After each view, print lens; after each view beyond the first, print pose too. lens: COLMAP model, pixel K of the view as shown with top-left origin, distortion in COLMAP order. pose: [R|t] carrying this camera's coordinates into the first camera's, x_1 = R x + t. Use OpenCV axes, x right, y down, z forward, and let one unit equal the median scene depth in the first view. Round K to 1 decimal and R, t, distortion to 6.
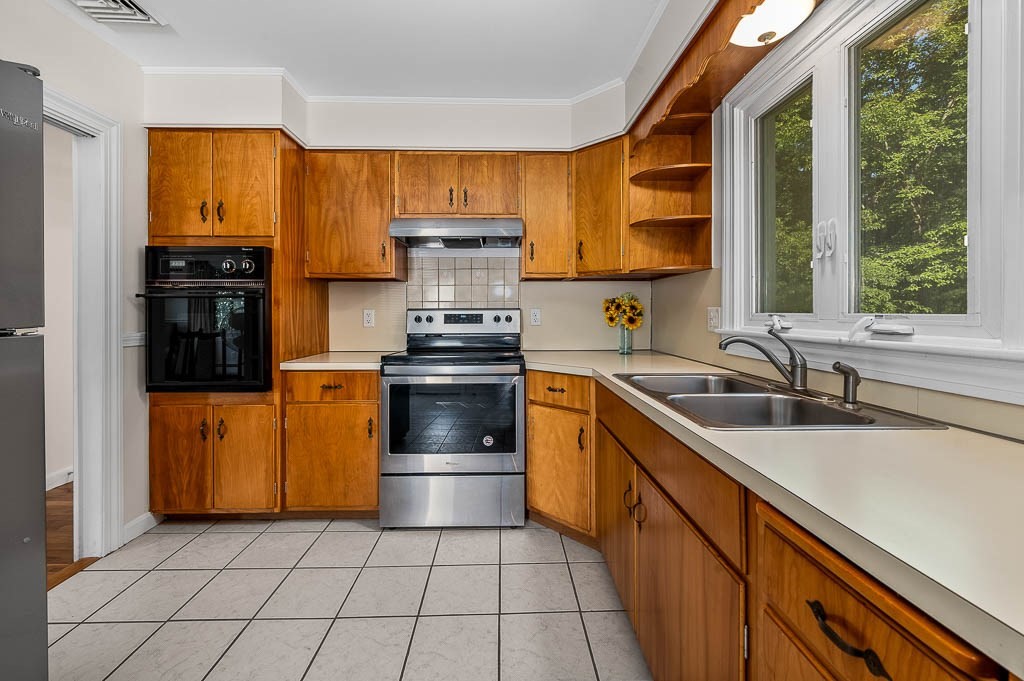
lens RADIAL K [[412.0, 0, 510.2], [0, 412.0, 313.7], [0, 0, 1]] dist [-0.001452, -0.000178]
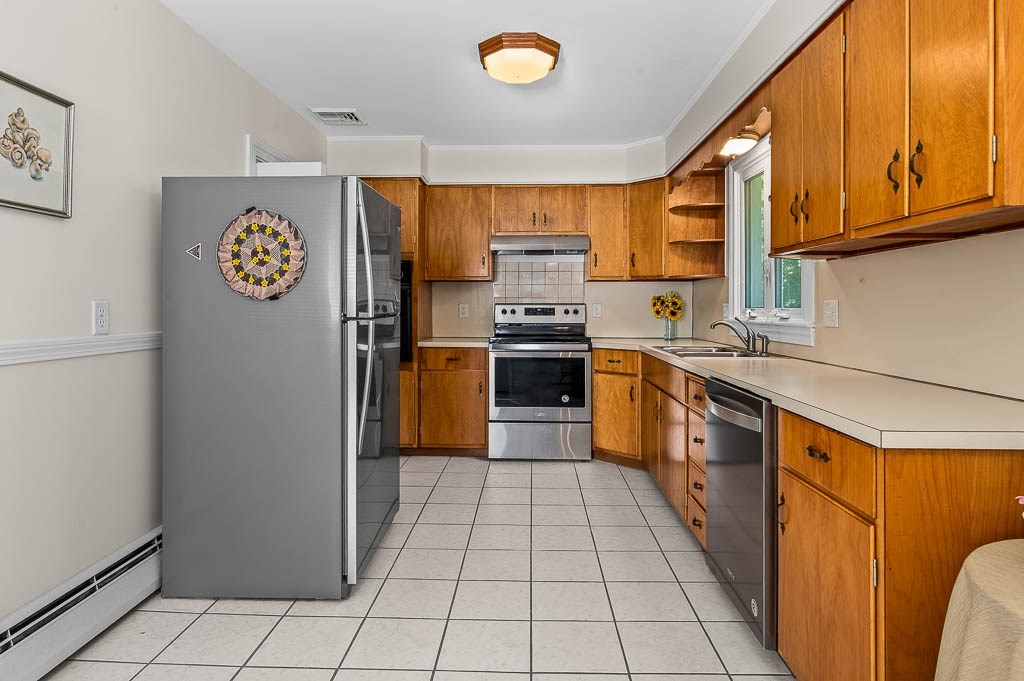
lens RADIAL K [[566.0, 0, 511.0], [0, 566.0, 306.4], [0, 0, 1]] dist [-0.028361, -0.000594]
pose [[0.998226, 0.003657, -0.059431, -0.116830], [-0.003789, 0.999991, -0.002097, 0.000543], [0.059423, 0.002319, 0.998230, -0.873089]]
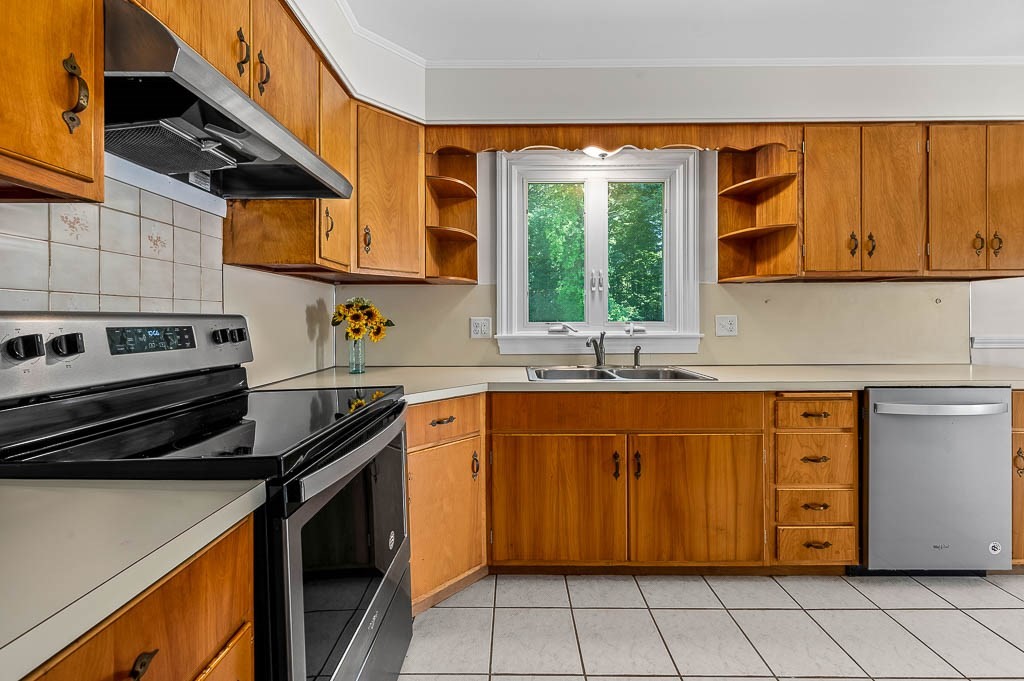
lens RADIAL K [[405.1, 0, 511.0], [0, 405.1, 322.8], [0, 0, 1]] dist [-0.000085, -0.000099]
pose [[0.029244, -0.002353, 0.999570, -0.588402], [0.007274, 0.999971, 0.002141, -0.001966], [-0.999546, 0.007208, 0.029260, 0.763098]]
